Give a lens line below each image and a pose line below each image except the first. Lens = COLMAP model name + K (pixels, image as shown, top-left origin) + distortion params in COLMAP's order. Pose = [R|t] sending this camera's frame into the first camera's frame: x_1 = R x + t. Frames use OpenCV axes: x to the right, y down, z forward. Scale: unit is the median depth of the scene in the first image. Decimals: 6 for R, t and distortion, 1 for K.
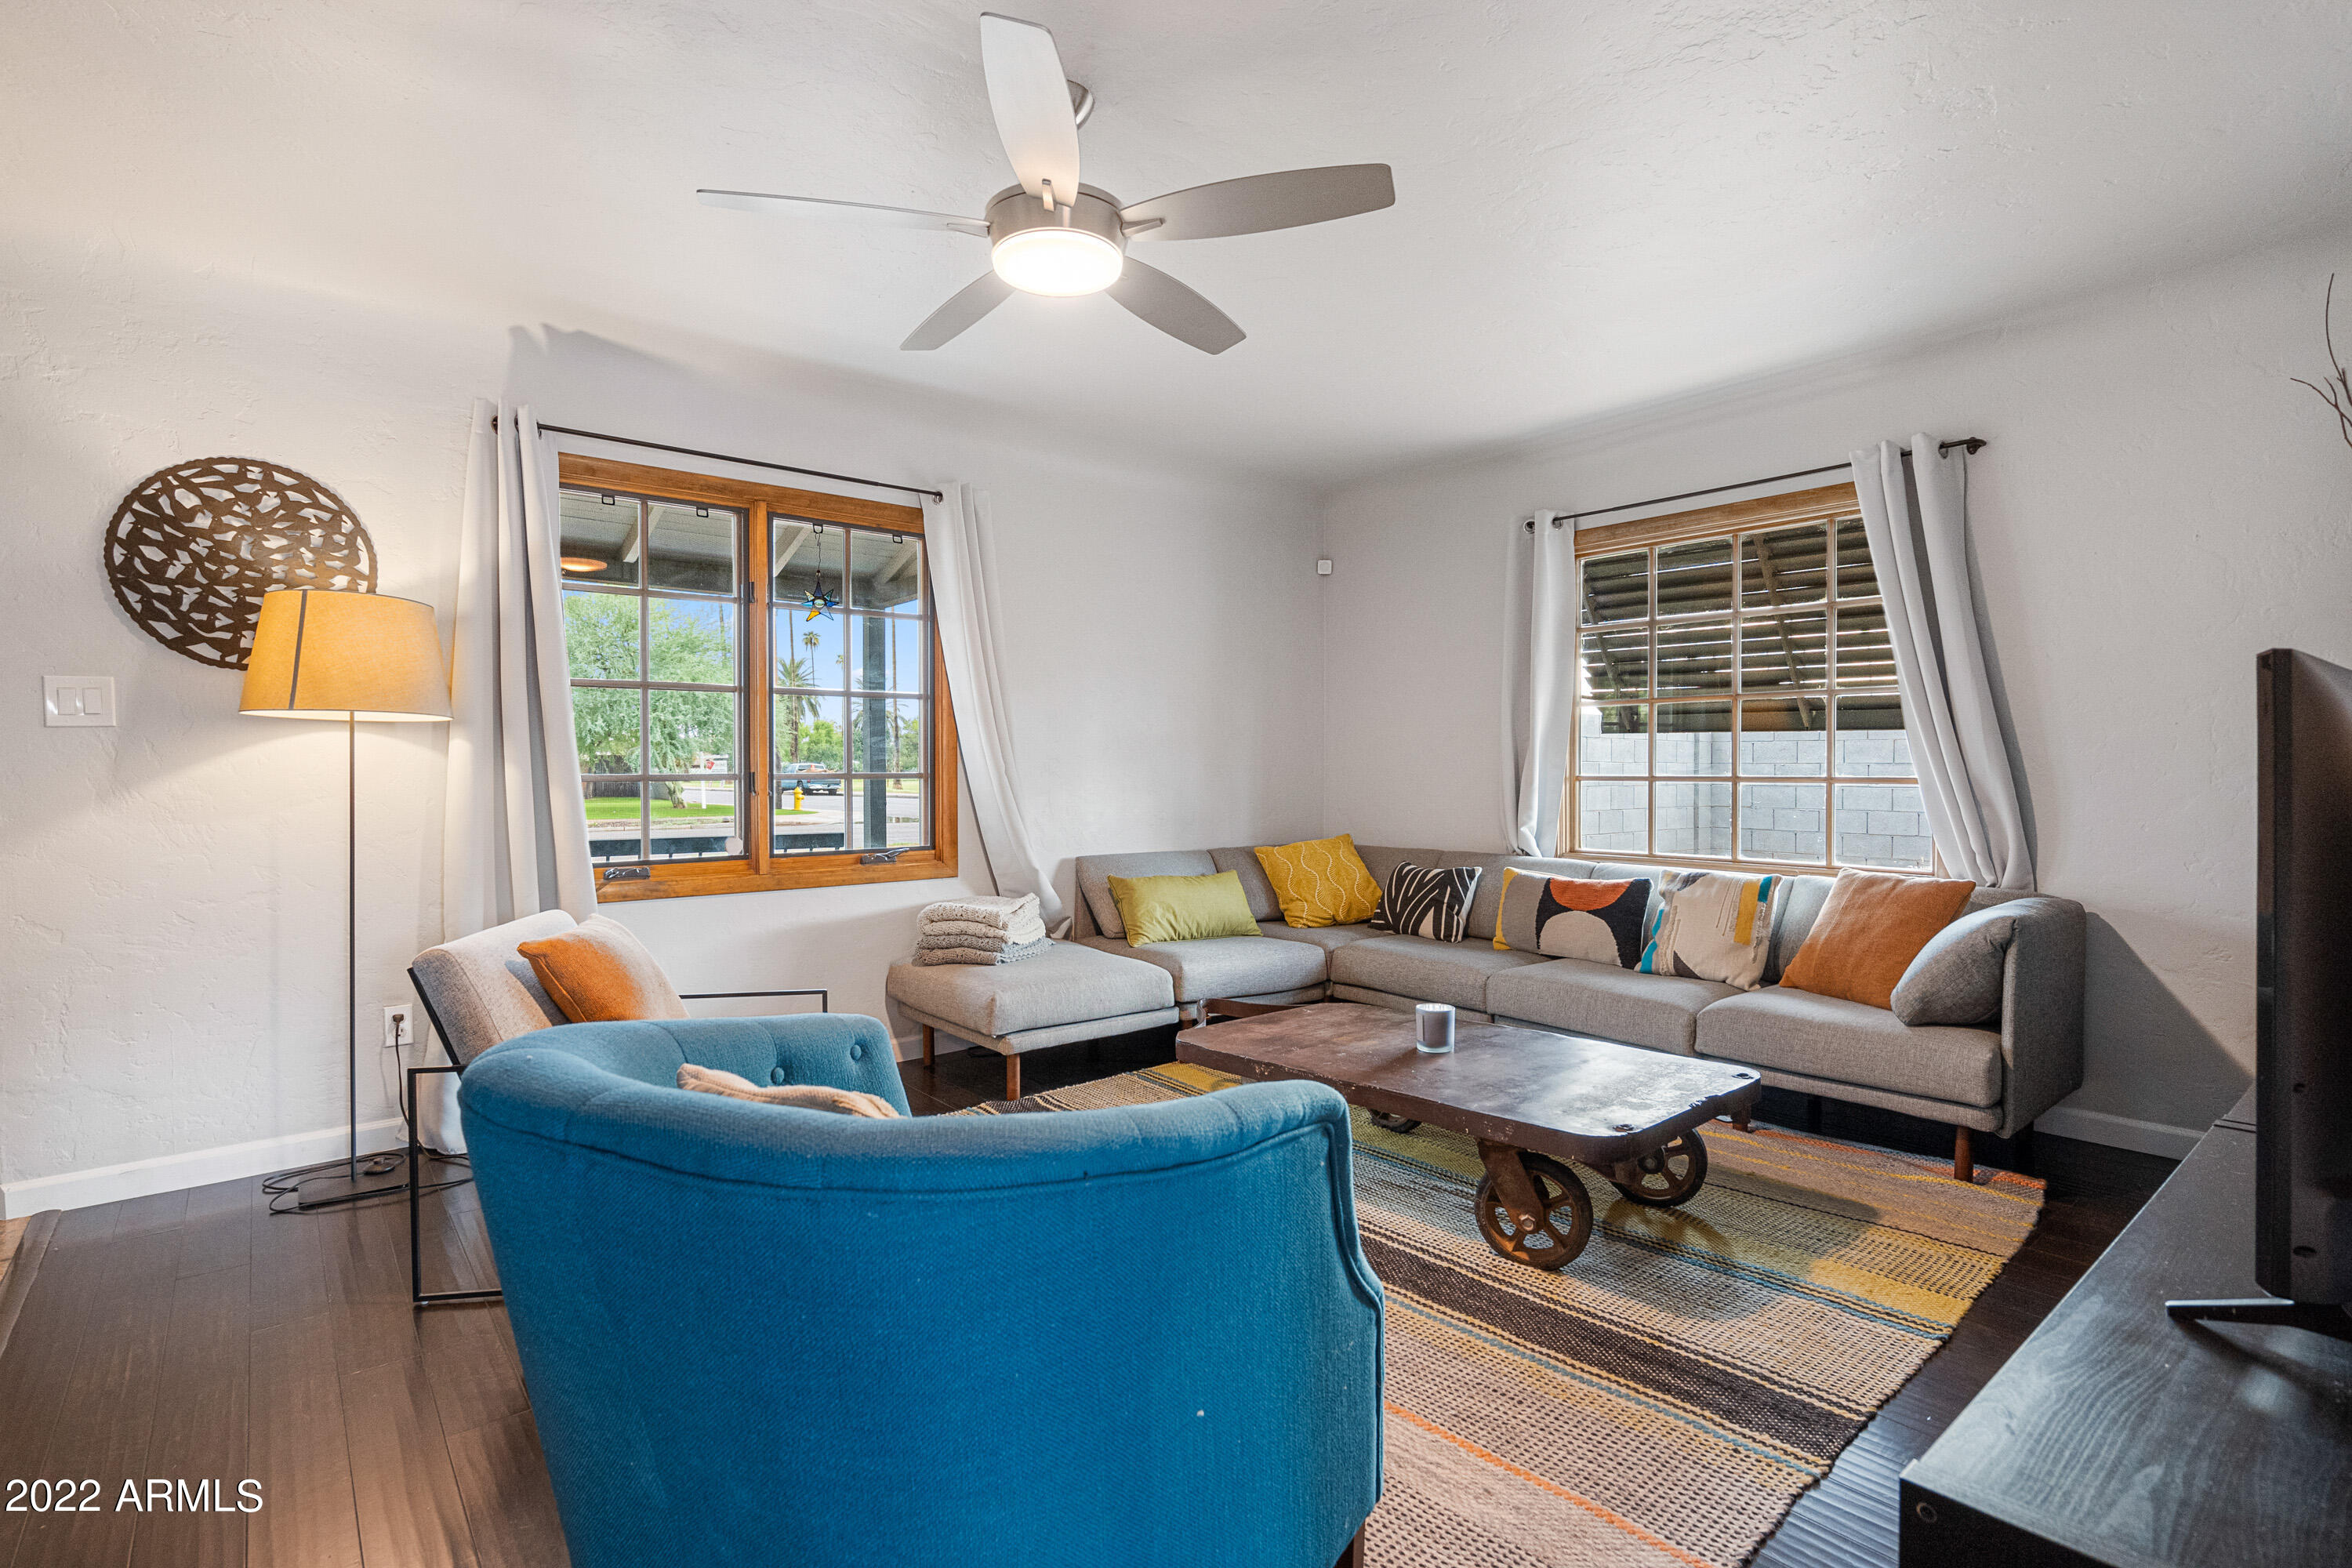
lens RADIAL K [[1162.1, 0, 1167.4], [0, 1162.1, 776.4], [0, 0, 1]] dist [-0.013311, 0.008252]
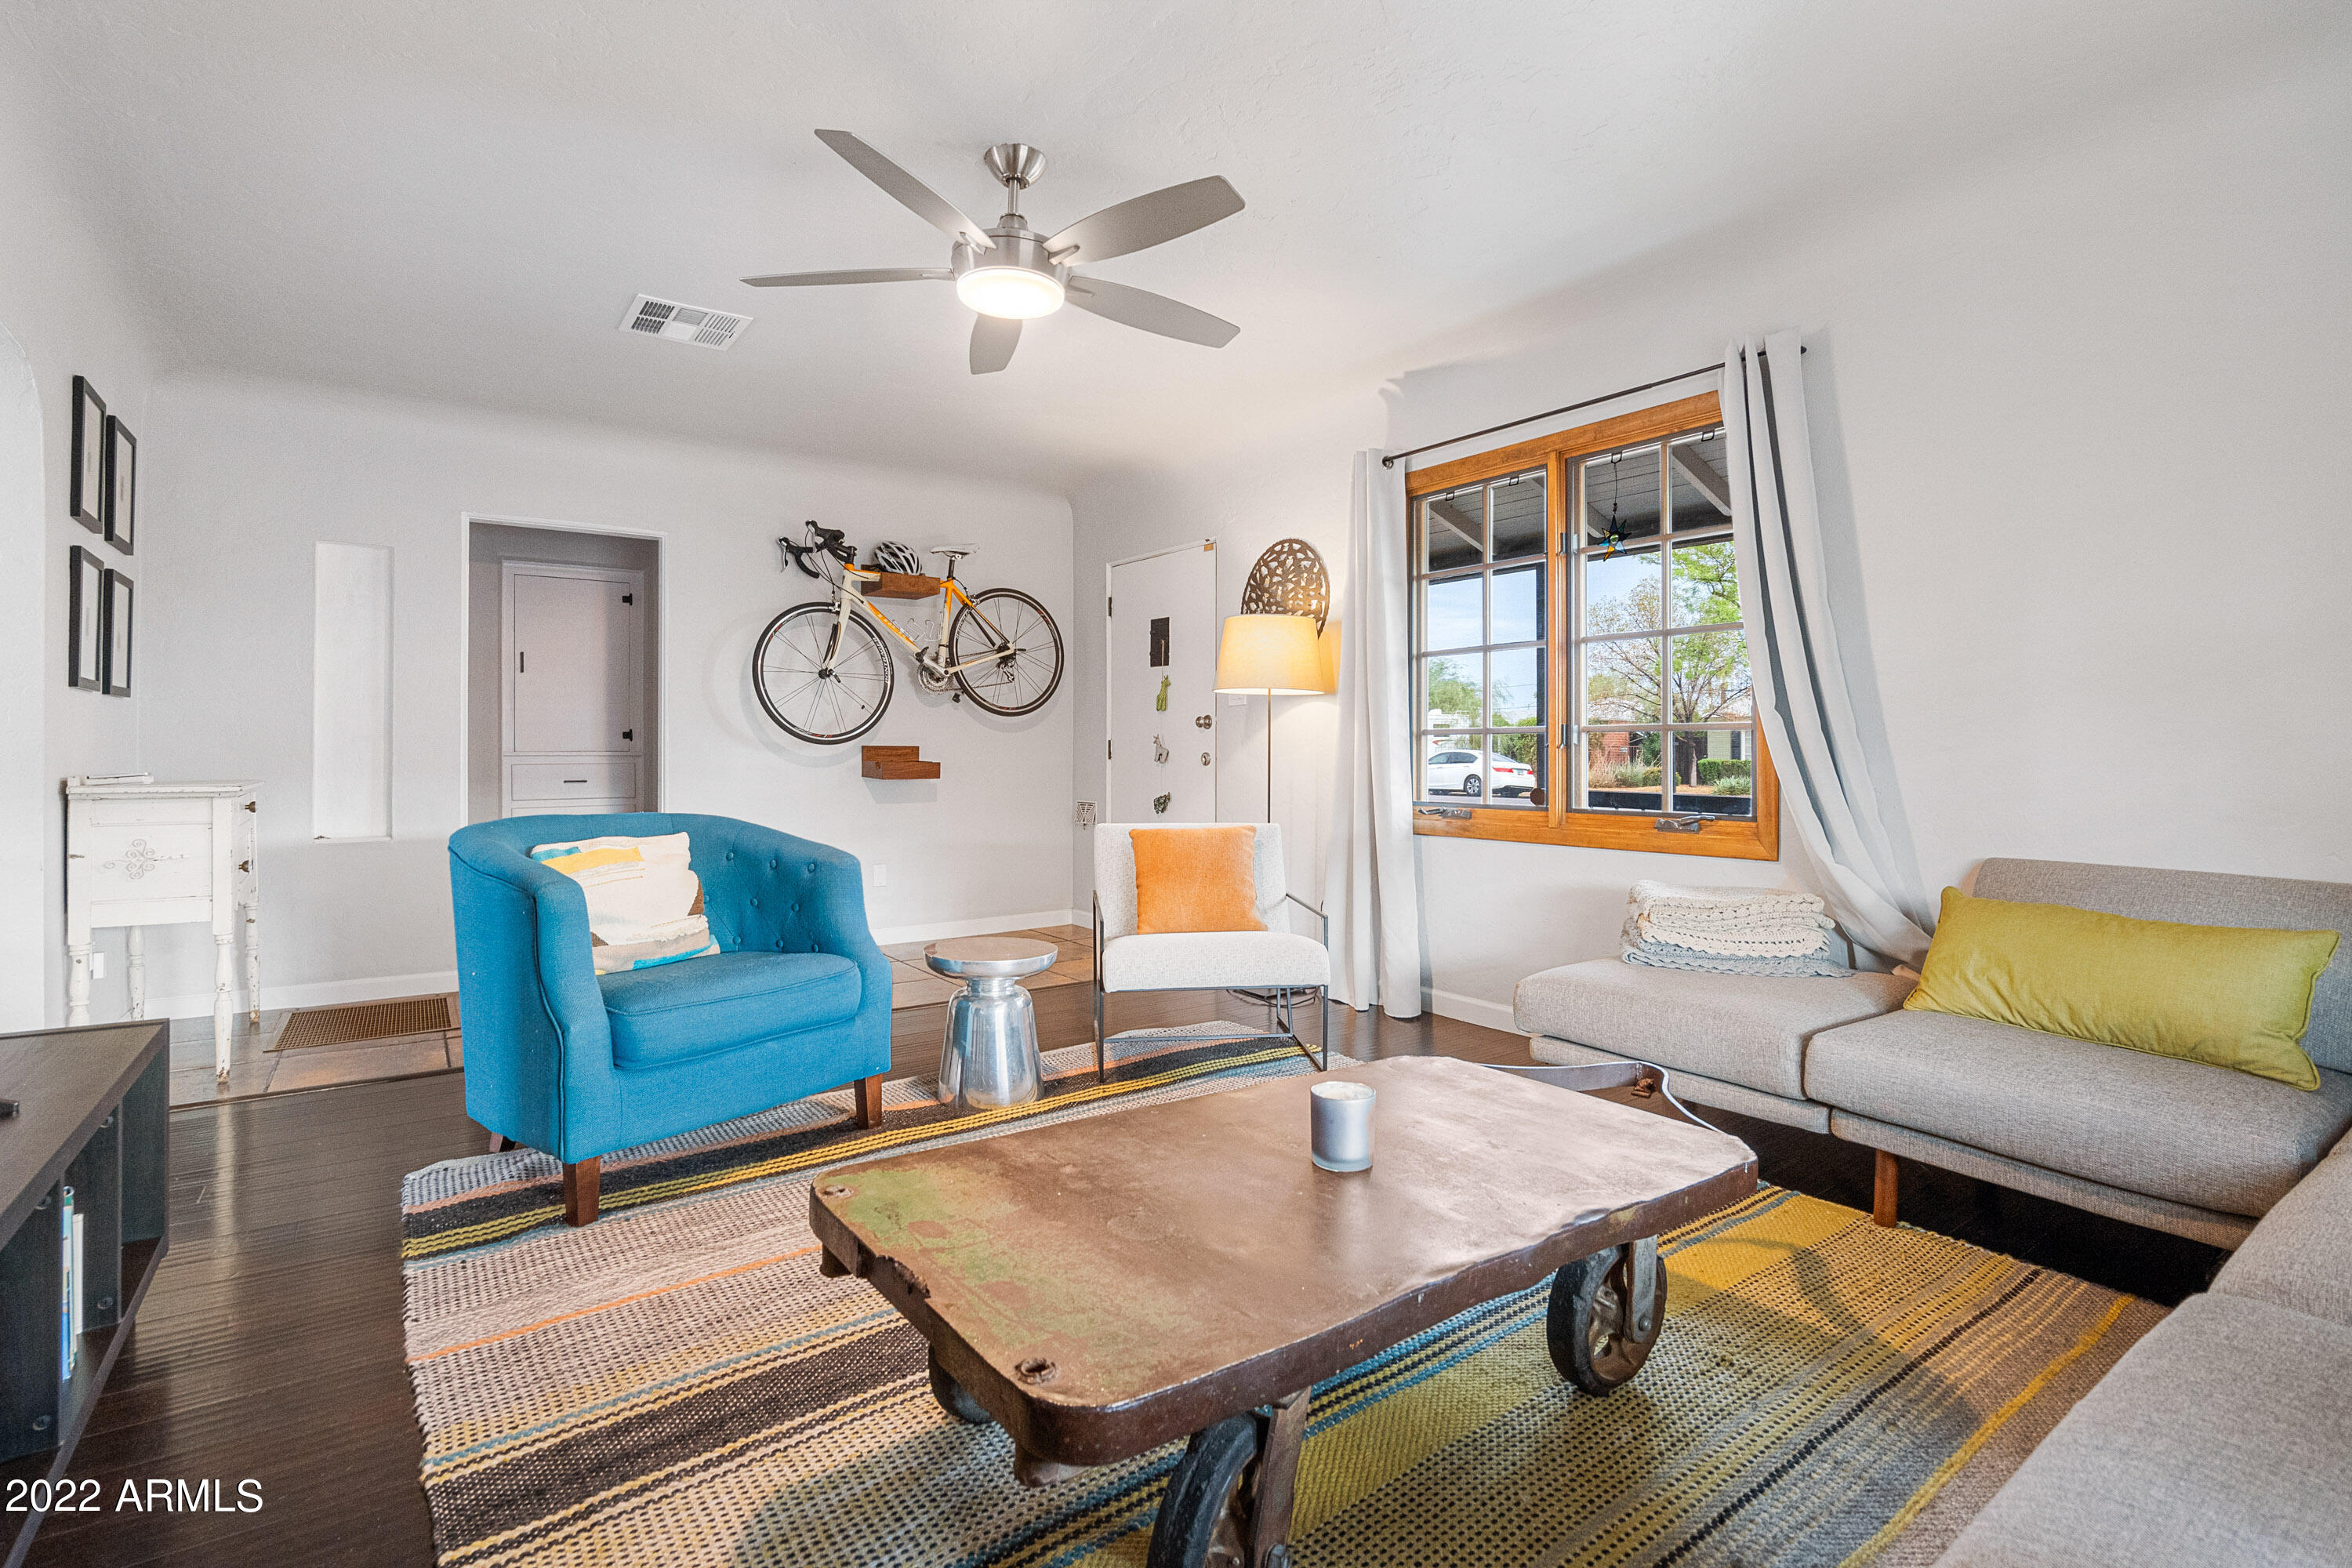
lens RADIAL K [[1084.0, 0, 1163.9], [0, 1084.0, 770.3], [0, 0, 1]] dist [-0.035785, 0.016868]
pose [[-0.075861, 0.024157, -0.996826, 0.778519], [-0.010178, 0.999636, 0.025000, 0.020137], [0.997066, 0.012042, -0.075587, 0.952438]]
